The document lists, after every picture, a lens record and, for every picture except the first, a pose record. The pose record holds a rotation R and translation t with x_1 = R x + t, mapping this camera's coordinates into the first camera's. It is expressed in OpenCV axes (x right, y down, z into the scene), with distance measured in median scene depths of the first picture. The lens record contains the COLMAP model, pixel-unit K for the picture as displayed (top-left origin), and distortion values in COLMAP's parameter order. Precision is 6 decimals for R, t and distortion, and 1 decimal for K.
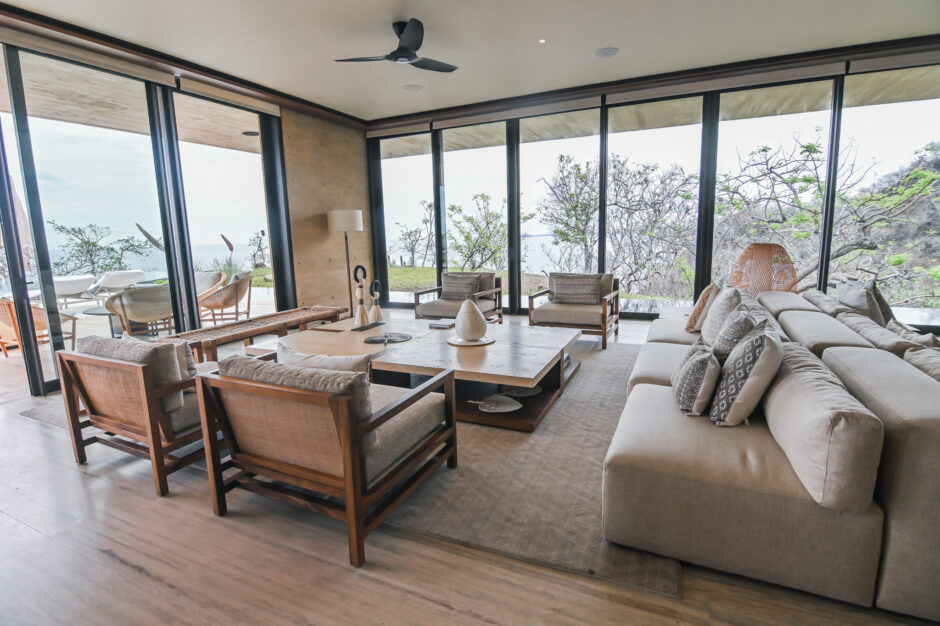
lens RADIAL K [[456.2, 0, 466.9], [0, 456.2, 314.0], [0, 0, 1]] dist [-0.018441, -0.001551]
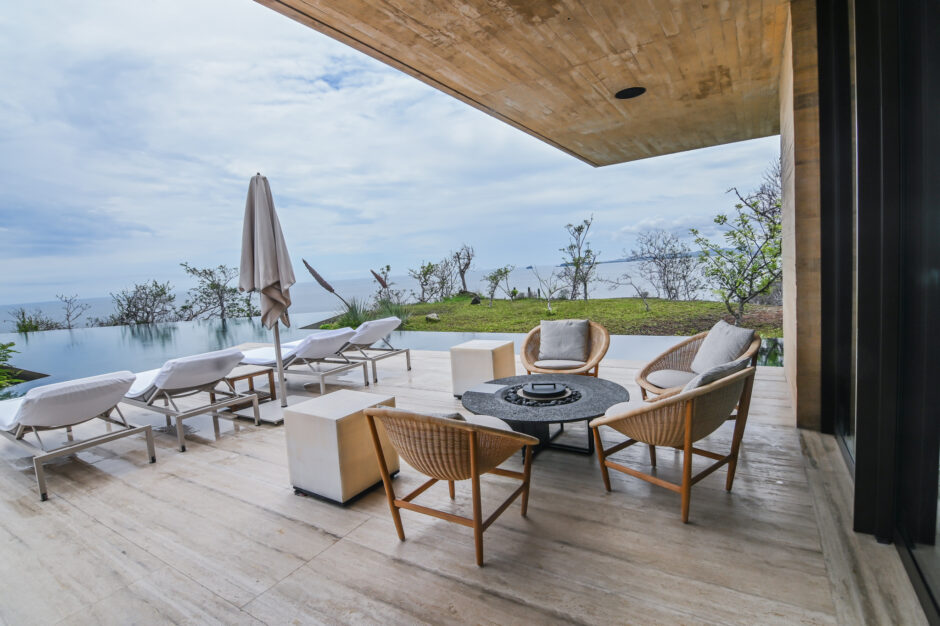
lens RADIAL K [[456.2, 0, 467.2], [0, 456.2, 311.9], [0, 0, 1]] dist [-0.018441, -0.001551]
pose [[0.991321, -0.029269, -0.128165, -0.762127], [0.019964, 0.997111, -0.073290, -0.076038], [0.129940, 0.070095, 0.989041, 0.468553]]
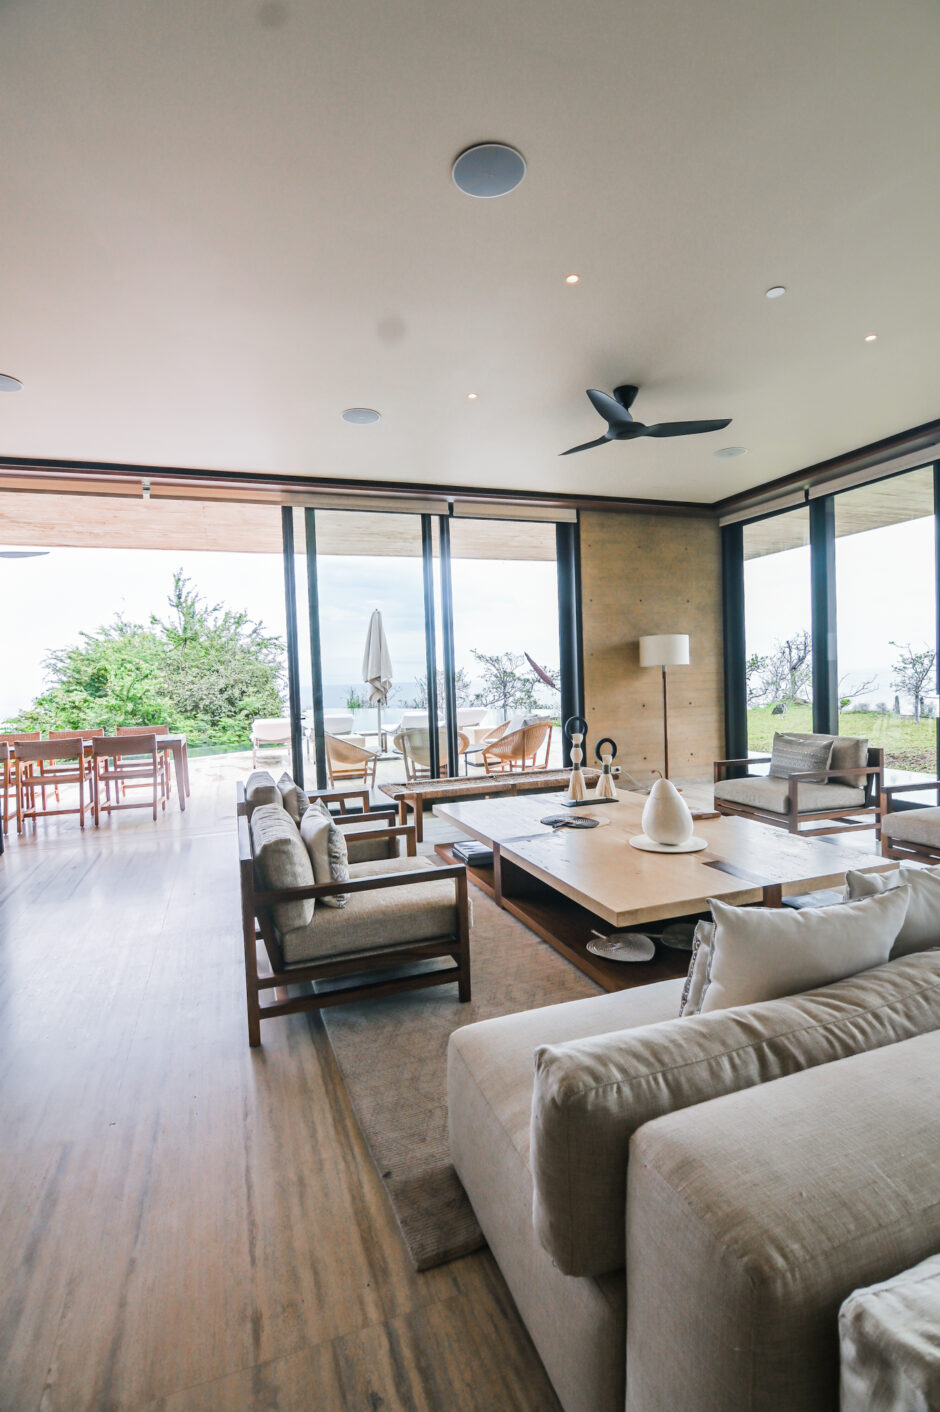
lens RADIAL K [[685.2, 0, 472.3], [0, 685.2, 708.6], [0, 0, 1]] dist [-0.018441, -0.001551]
pose [[0.704041, 0.036974, -0.709196, 0.286277], [-0.108435, 0.992531, -0.055901, -0.026915], [0.701832, 0.116258, 0.702792, 0.071315]]
